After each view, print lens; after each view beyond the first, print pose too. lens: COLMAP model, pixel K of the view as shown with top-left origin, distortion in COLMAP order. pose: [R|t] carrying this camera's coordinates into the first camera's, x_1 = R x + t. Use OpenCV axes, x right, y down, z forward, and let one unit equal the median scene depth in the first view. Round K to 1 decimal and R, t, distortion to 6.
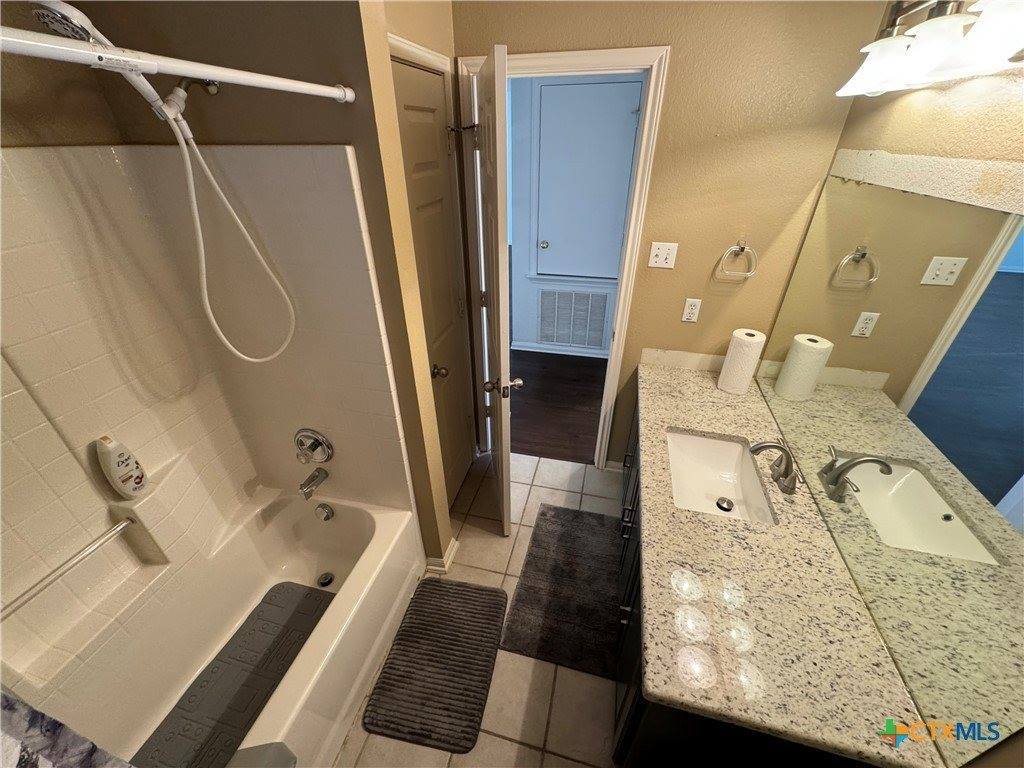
lens RADIAL K [[407.9, 0, 511.7], [0, 407.9, 385.9], [0, 0, 1]] dist [0.000690, -0.000011]
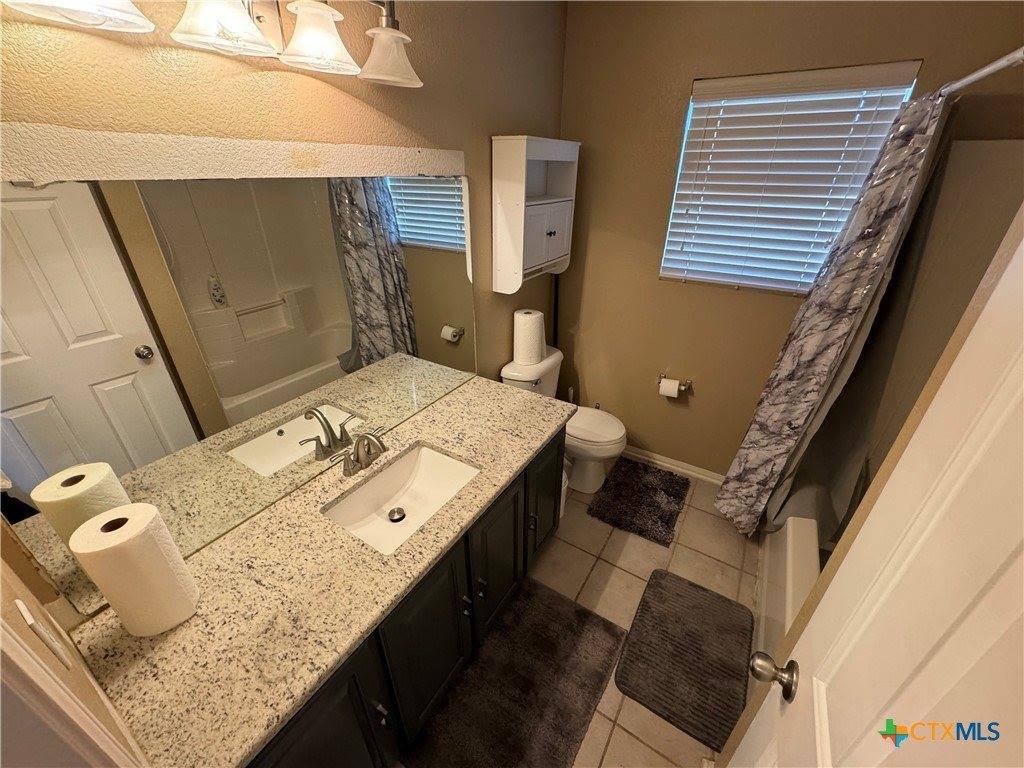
lens RADIAL K [[407.9, 0, 510.3], [0, 407.9, 384.6], [0, 0, 1]] dist [0.000690, -0.000011]
pose [[-0.955667, -0.139906, 0.259089, 0.080412], [0.150612, 0.523828, 0.838403, -0.632177], [-0.253015, 0.840256, -0.479534, 1.173023]]
